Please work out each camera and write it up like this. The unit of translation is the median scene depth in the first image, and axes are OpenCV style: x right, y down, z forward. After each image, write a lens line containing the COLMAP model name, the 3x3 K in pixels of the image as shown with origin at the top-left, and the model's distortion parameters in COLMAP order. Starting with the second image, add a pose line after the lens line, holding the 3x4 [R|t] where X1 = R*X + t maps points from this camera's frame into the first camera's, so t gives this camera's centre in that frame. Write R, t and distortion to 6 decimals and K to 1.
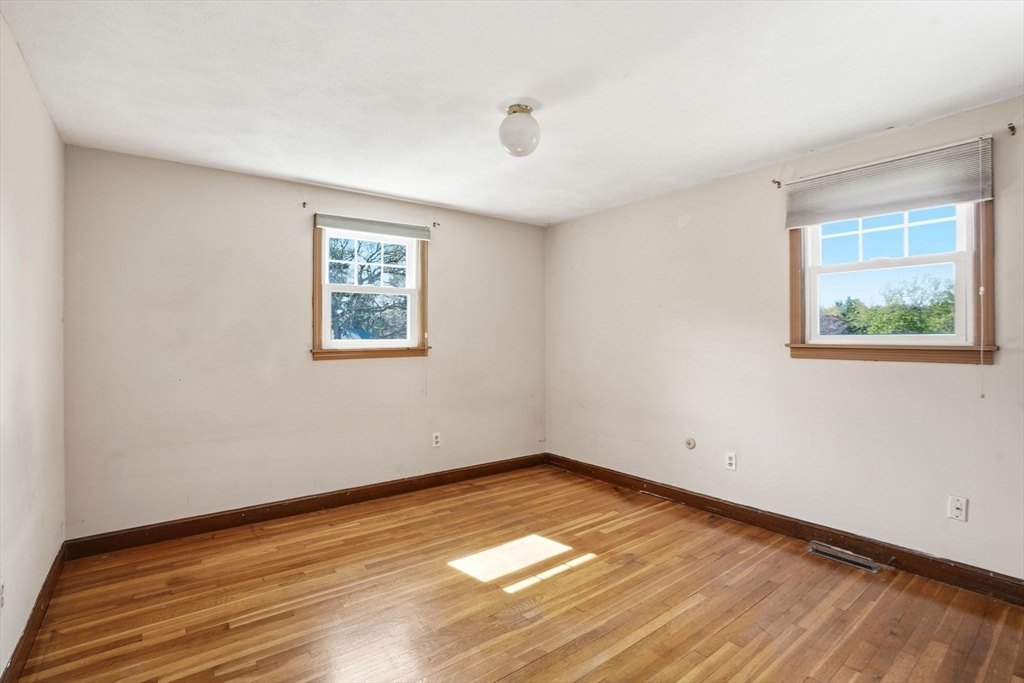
lens RADIAL K [[479.9, 0, 506.8], [0, 479.9, 344.3], [0, 0, 1]] dist [-0.076655, 0.030549]
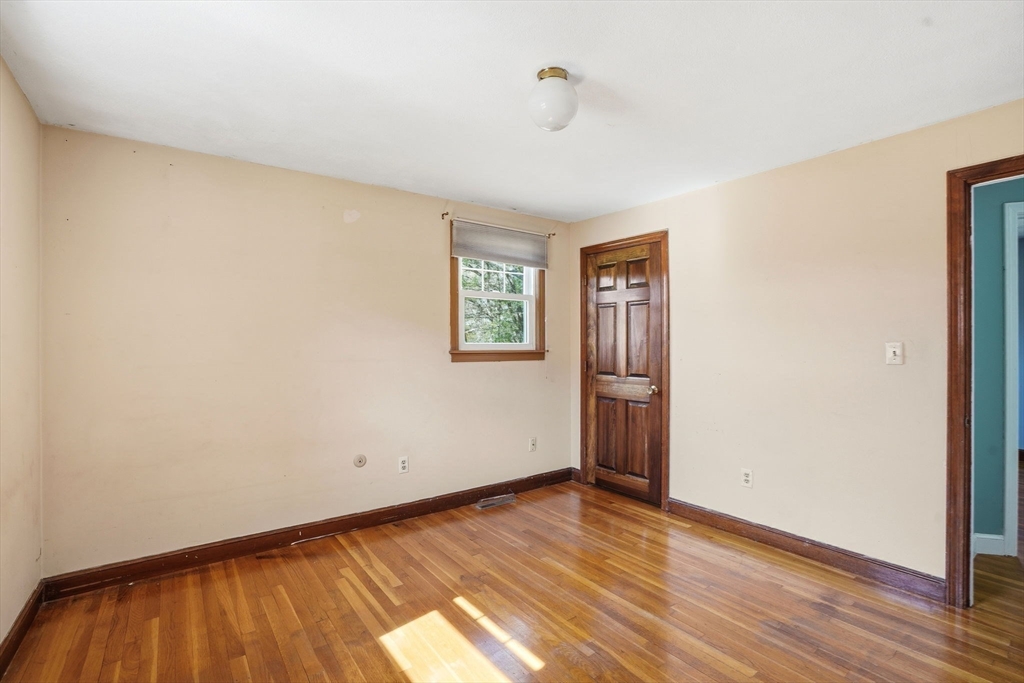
lens RADIAL K [[479.9, 0, 506.8], [0, 479.9, 344.3], [0, 0, 1]] dist [-0.076655, 0.030549]
pose [[0.002237, -0.001638, 0.999996, -0.610289], [0.012522, 0.999920, 0.001609, -0.016565], [-0.999919, 0.012519, 0.002257, 0.816021]]
